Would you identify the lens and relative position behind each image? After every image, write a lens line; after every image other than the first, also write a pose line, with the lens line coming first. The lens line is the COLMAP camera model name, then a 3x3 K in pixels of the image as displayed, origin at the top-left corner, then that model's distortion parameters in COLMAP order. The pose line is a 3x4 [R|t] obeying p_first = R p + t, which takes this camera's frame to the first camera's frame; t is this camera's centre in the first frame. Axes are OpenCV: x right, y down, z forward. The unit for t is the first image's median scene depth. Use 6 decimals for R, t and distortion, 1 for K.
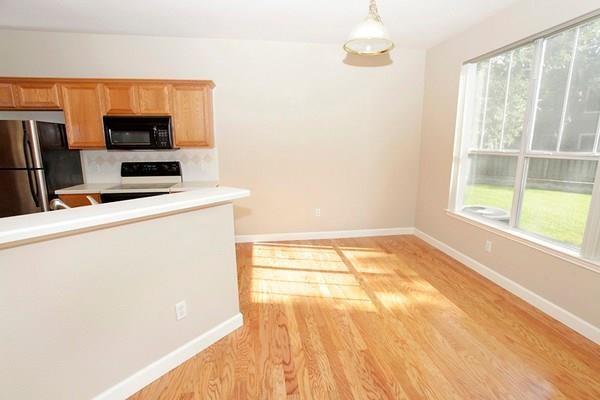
lens RADIAL K [[292.7, 0, 304.4], [0, 292.7, 202.5], [0, 0, 1]] dist [-0.070831, 0.027213]
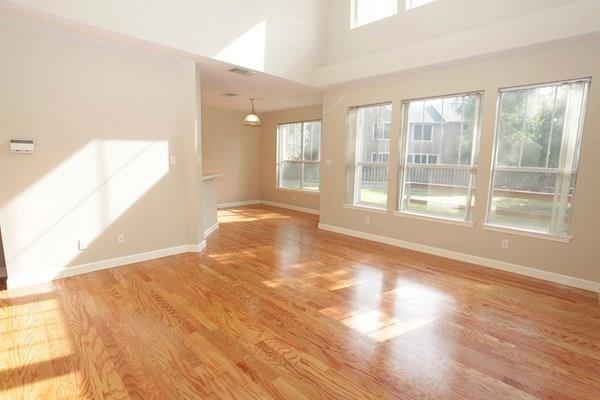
lens RADIAL K [[292.7, 0, 304.4], [0, 292.7, 202.5], [0, 0, 1]] dist [-0.070831, 0.027213]
pose [[0.800579, -0.077804, 0.594155, -0.744748], [0.102604, 0.994690, -0.007998, 0.202838], [-0.590378, 0.067365, 0.804311, -1.025160]]
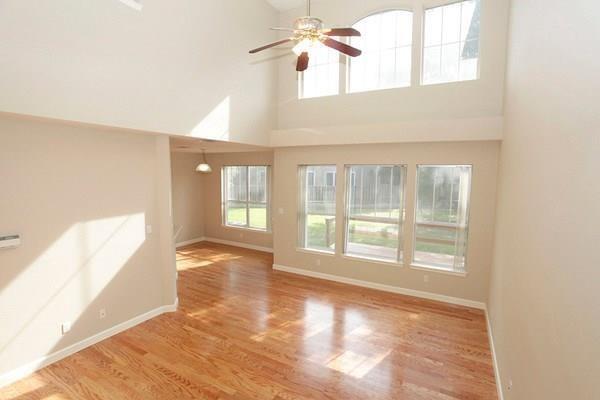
lens RADIAL K [[292.7, 0, 304.4], [0, 292.7, 202.5], [0, 0, 1]] dist [-0.070831, 0.027213]
pose [[0.607937, -0.083665, 0.789565, -1.015032], [0.146907, 0.989116, -0.008303, -0.035461], [-0.780276, 0.121040, 0.613611, -1.064408]]
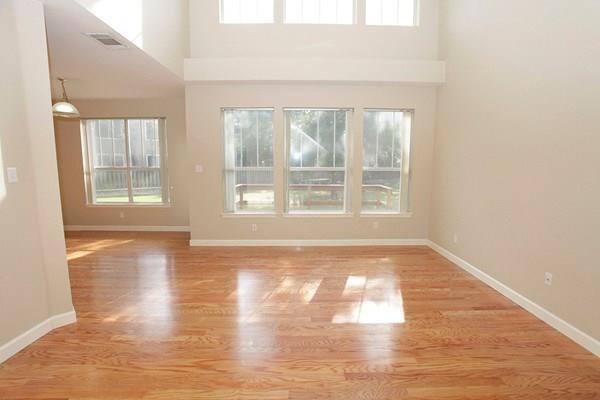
lens RADIAL K [[292.7, 0, 304.4], [0, 292.7, 202.5], [0, 0, 1]] dist [-0.070831, 0.027213]
pose [[0.134283, -0.135770, 0.981598, -0.988641], [0.190485, 0.975633, 0.108886, 0.085226], [-0.972463, 0.172358, 0.156873, -0.500830]]
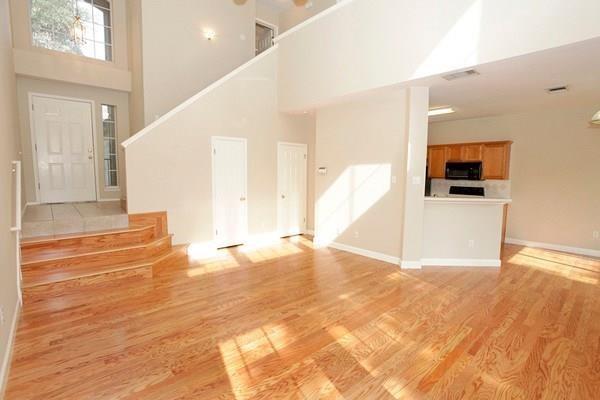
lens RADIAL K [[292.7, 0, 304.4], [0, 292.7, 202.5], [0, 0, 1]] dist [-0.070831, 0.027213]
pose [[0.551177, 0.085483, -0.829998, 0.423028], [-0.172157, 0.984985, -0.012878, 0.161793], [0.816435, 0.149988, 0.557618, -0.854060]]
